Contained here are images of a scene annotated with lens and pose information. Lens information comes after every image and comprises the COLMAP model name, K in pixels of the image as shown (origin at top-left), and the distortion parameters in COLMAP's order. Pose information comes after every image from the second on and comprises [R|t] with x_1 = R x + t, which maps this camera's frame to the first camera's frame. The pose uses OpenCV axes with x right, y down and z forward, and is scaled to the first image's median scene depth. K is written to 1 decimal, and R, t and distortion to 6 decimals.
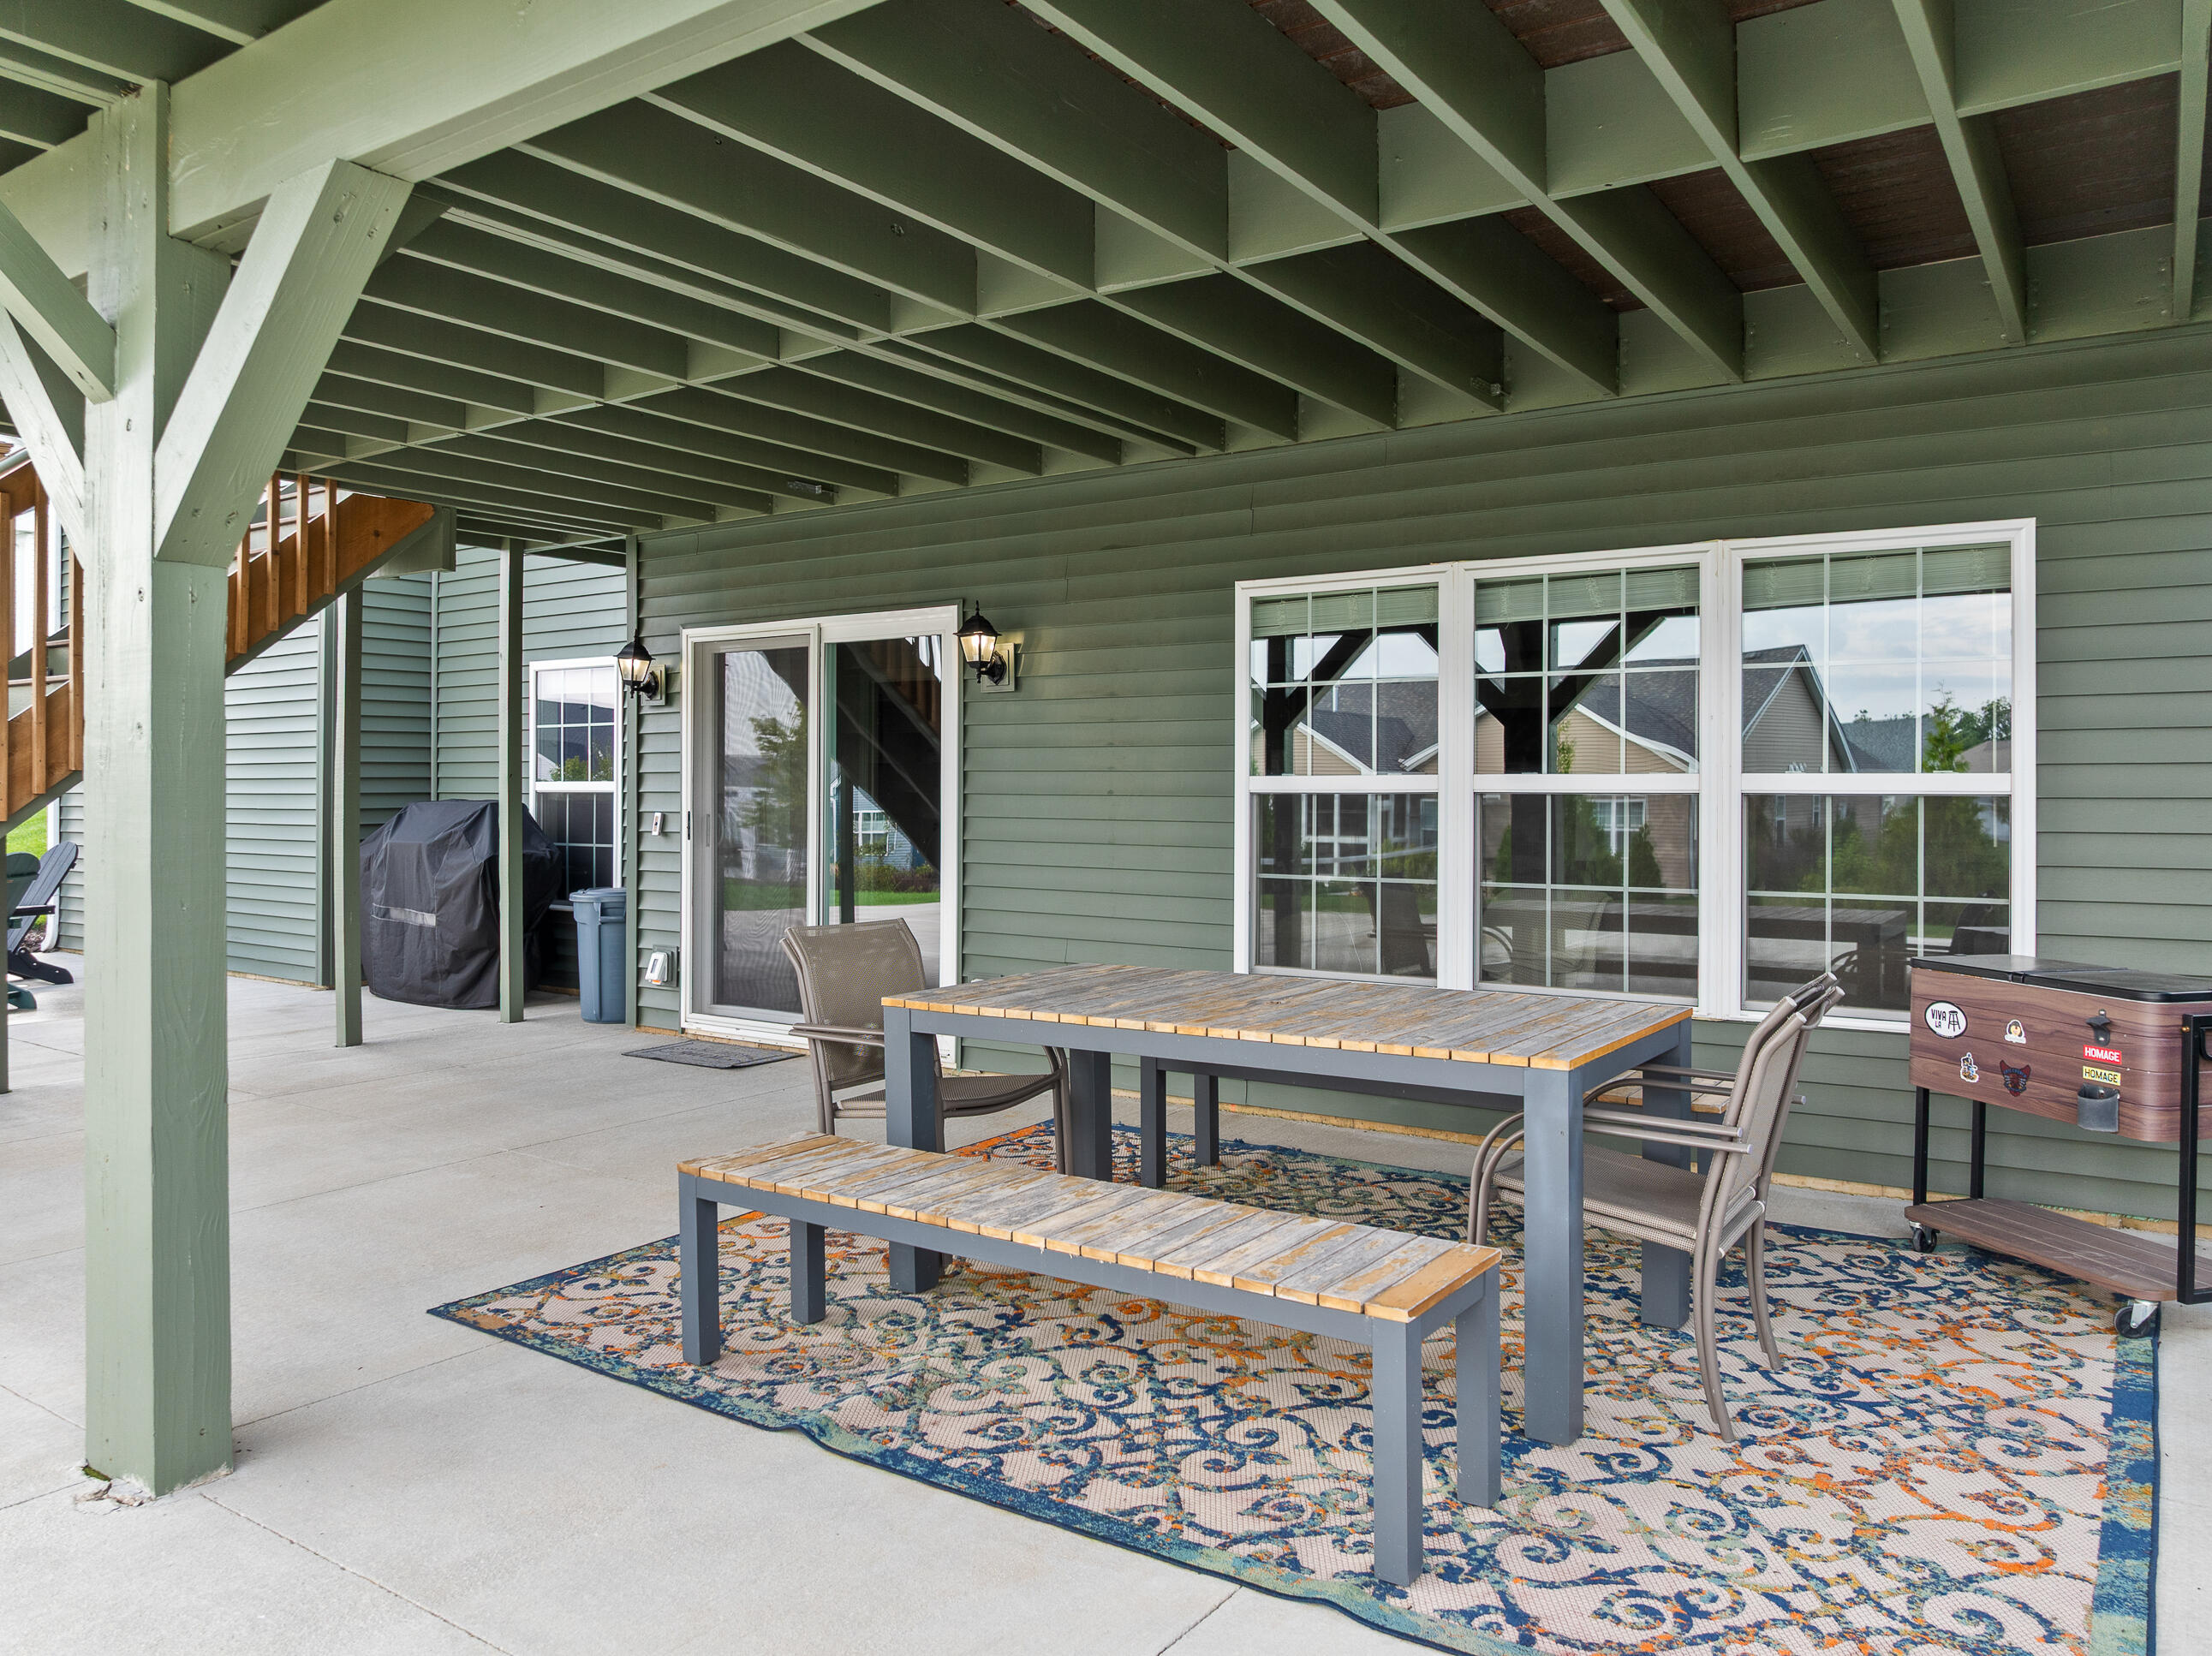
lens RADIAL K [[1543.8, 0, 1107.3], [0, 1543.8, 819.0], [0, 0, 1]] dist [-0.027192, 0.007470]
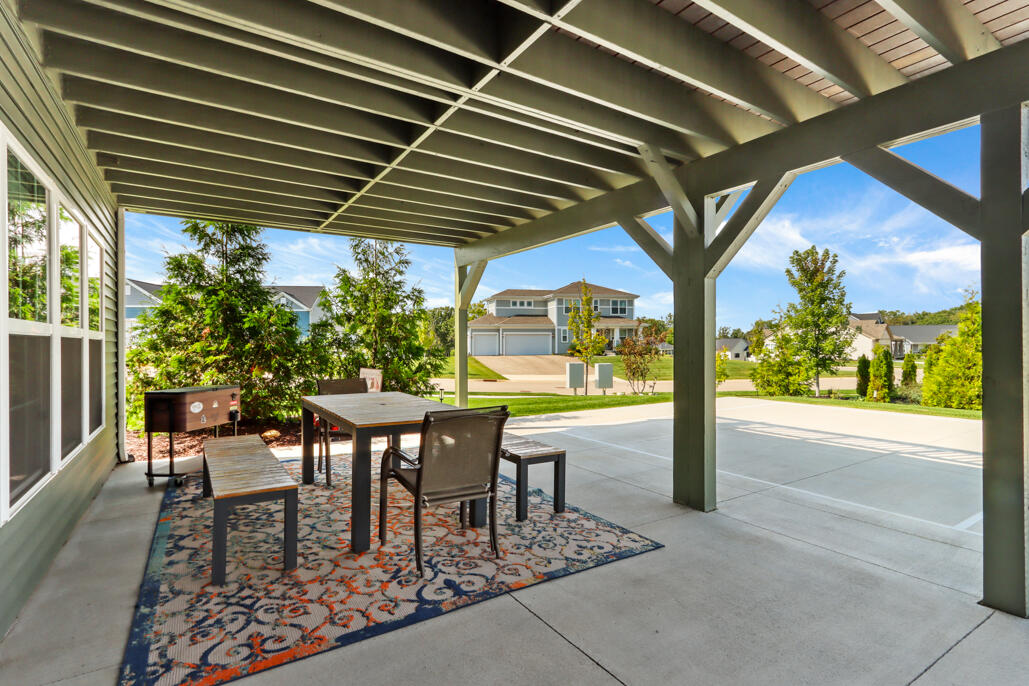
lens RADIAL K [[497.6, 0, 512.9], [0, 497.6, 345.0], [0, 0, 1]] dist [0.003130, 0.000424]
pose [[-0.923048, 0.003300, 0.384670, -0.515657], [0.006989, 0.999942, 0.008193, -0.007781], [-0.384621, 0.010251, -0.923018, 1.782942]]
